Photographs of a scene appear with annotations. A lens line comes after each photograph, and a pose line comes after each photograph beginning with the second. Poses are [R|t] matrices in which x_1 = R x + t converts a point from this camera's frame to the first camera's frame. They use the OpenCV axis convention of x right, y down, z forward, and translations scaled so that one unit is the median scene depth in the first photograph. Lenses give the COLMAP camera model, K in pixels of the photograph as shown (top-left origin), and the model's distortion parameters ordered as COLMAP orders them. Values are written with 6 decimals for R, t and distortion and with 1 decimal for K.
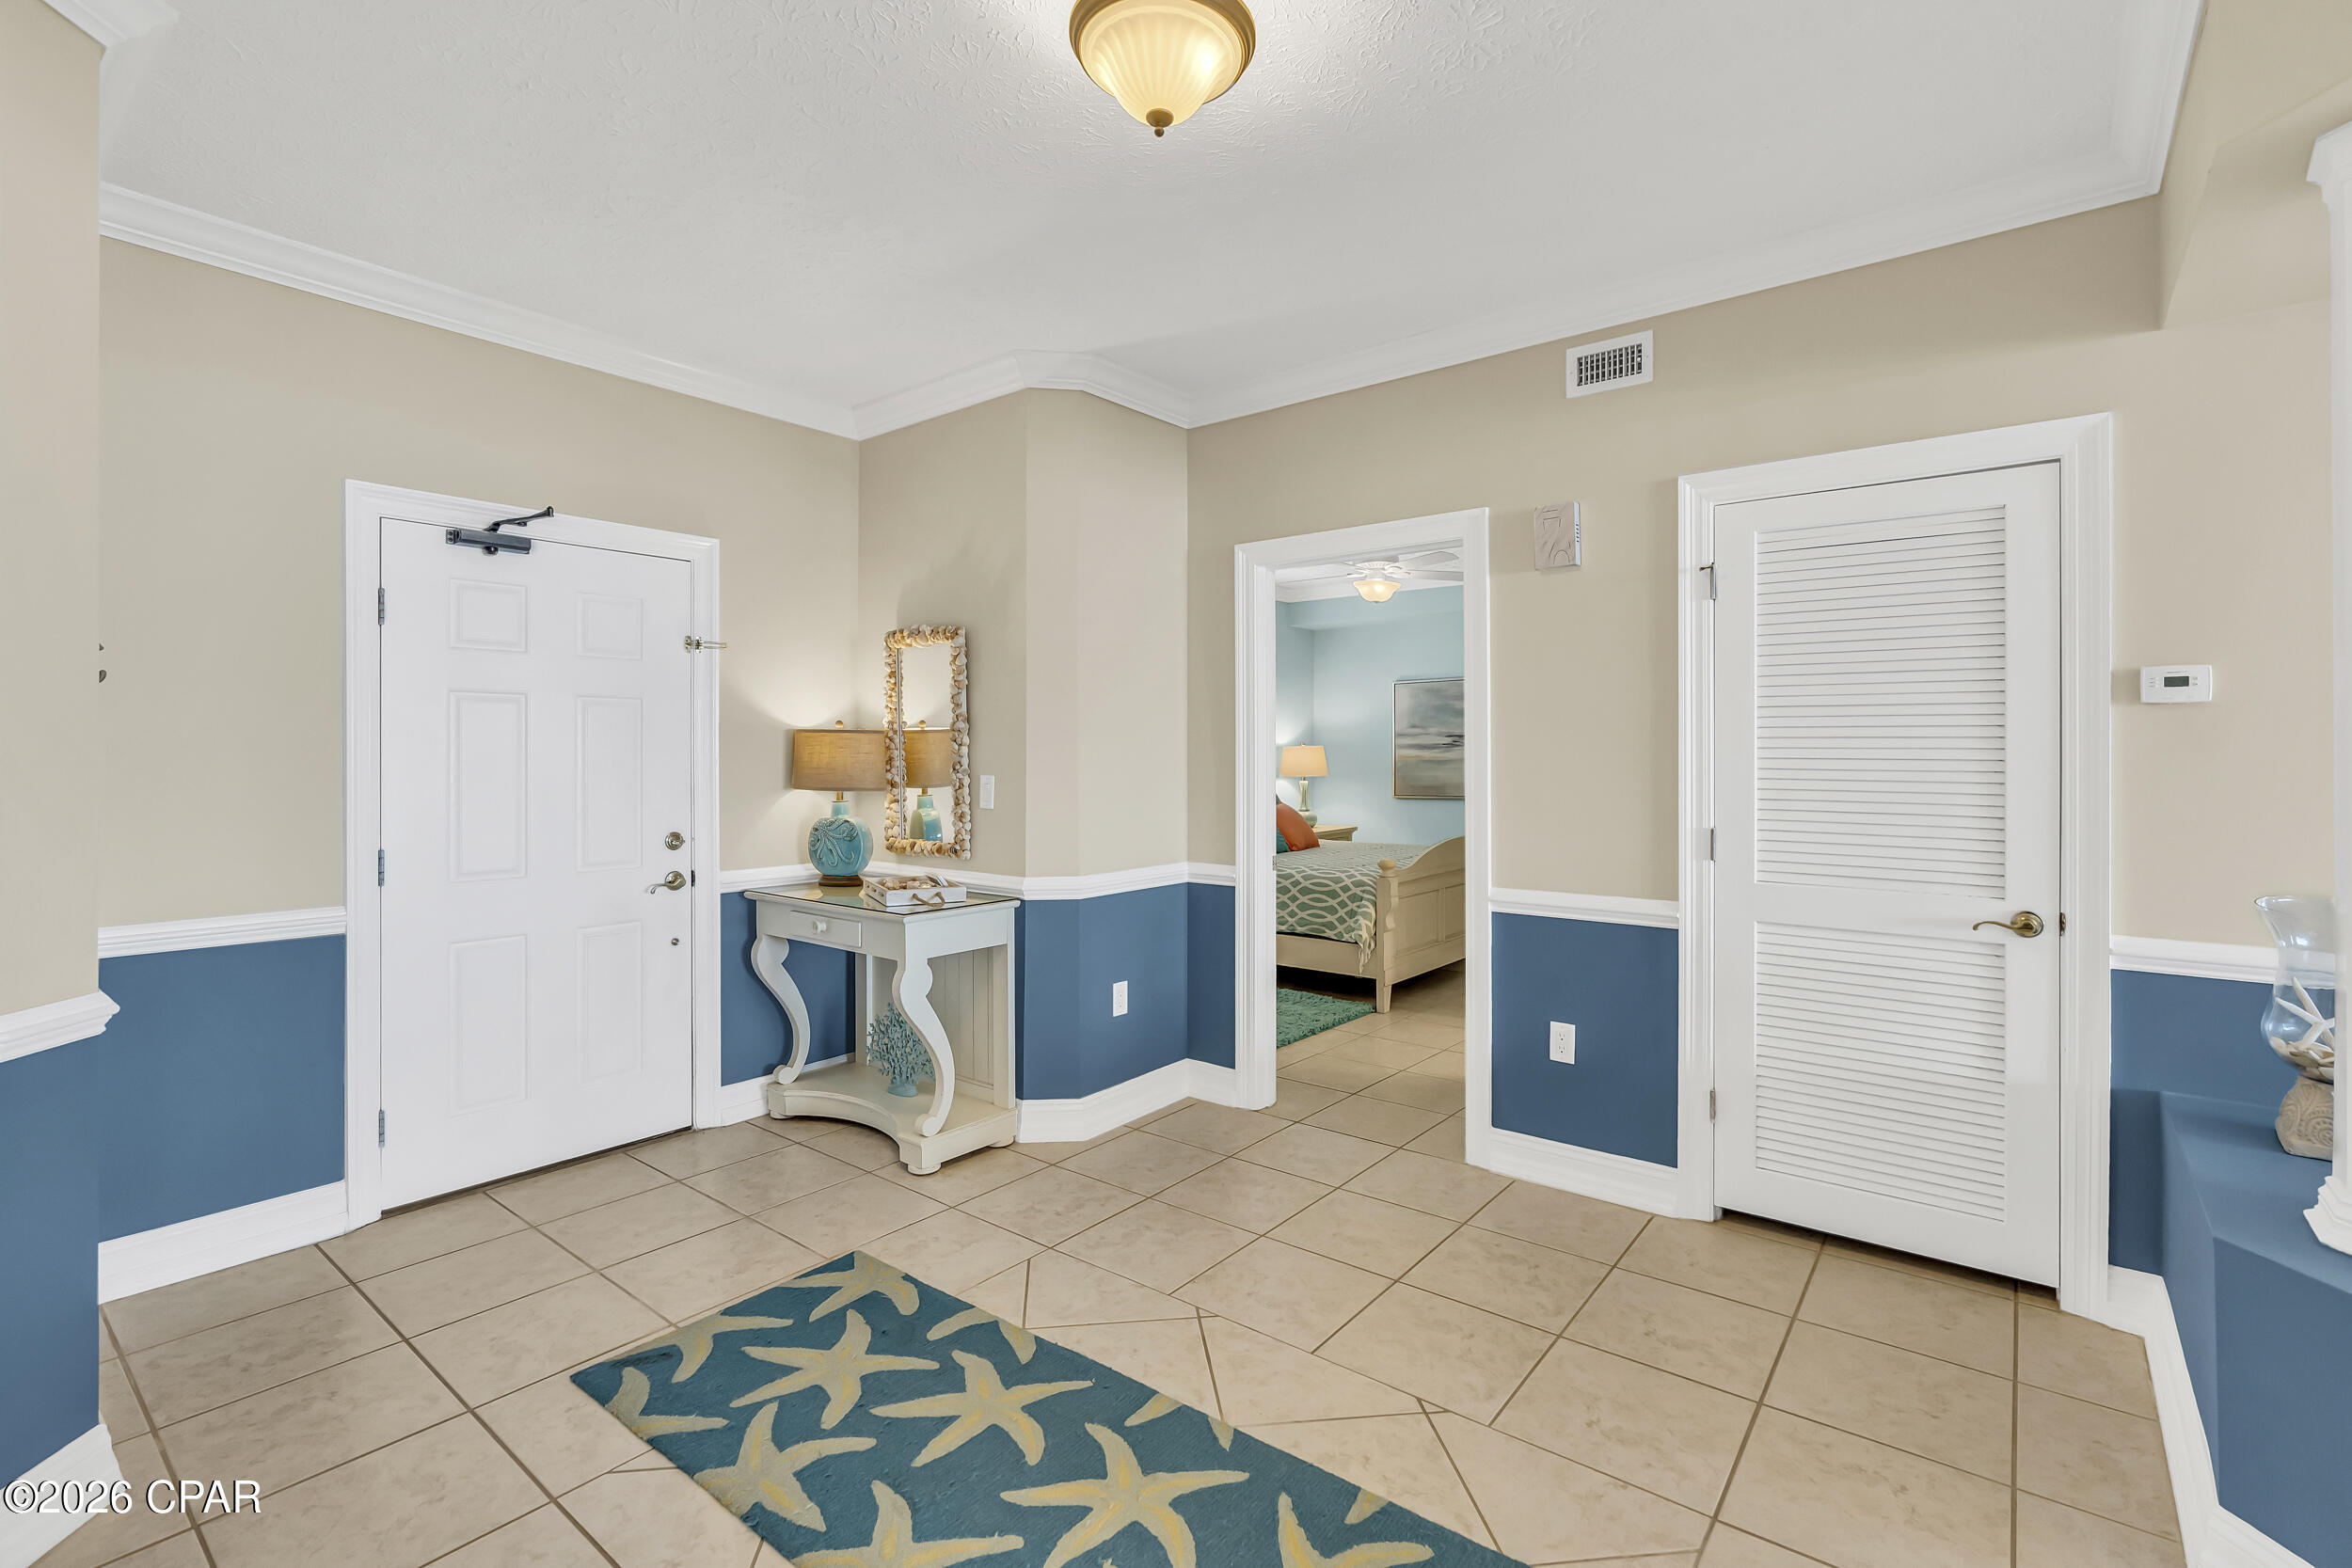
lens RADIAL K [[1024.1, 0, 1217.4], [0, 1024.1, 772.4], [0, 0, 1]] dist [-0.042691, -0.000009]
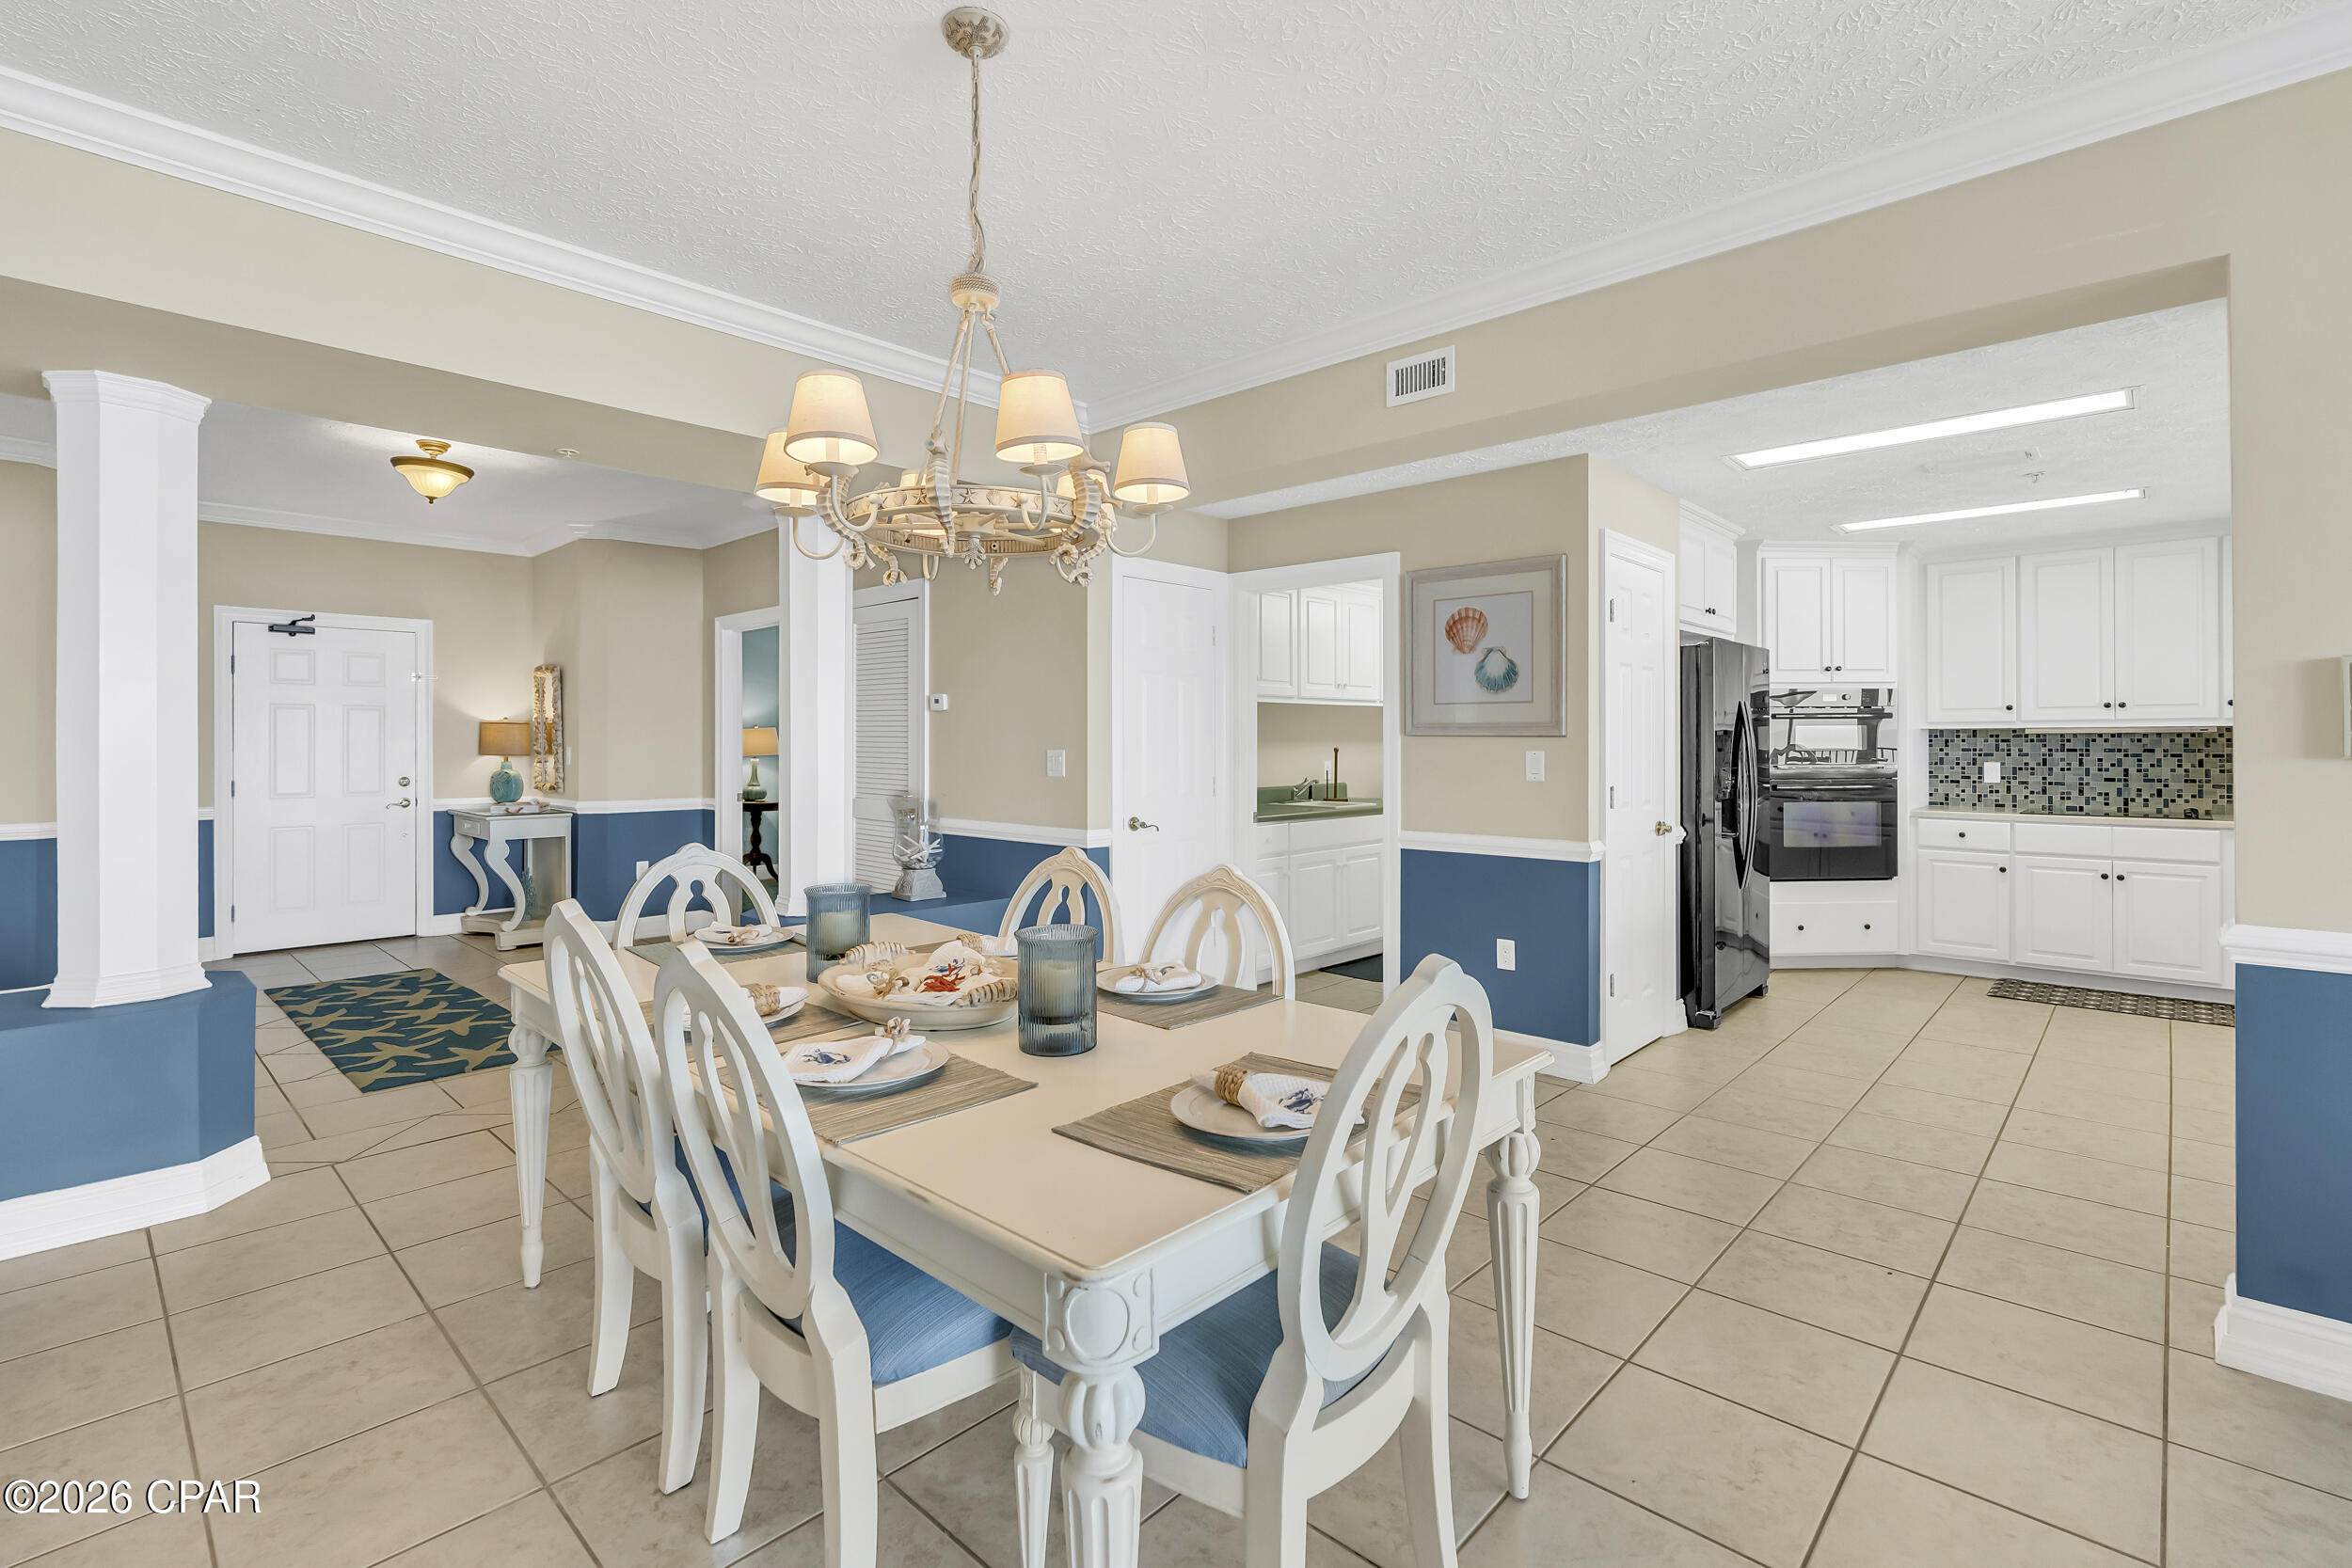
lens RADIAL K [[1074.2, 0, 1181.0], [0, 1074.2, 773.3], [0, 0, 1]] dist [-0.009601, -0.000036]
pose [[0.996816, 0.001026, -0.079735, 1.006435], [0.000436, 0.999832, 0.018315, 0.014931], [0.079740, -0.018292, 0.996648, -0.820712]]
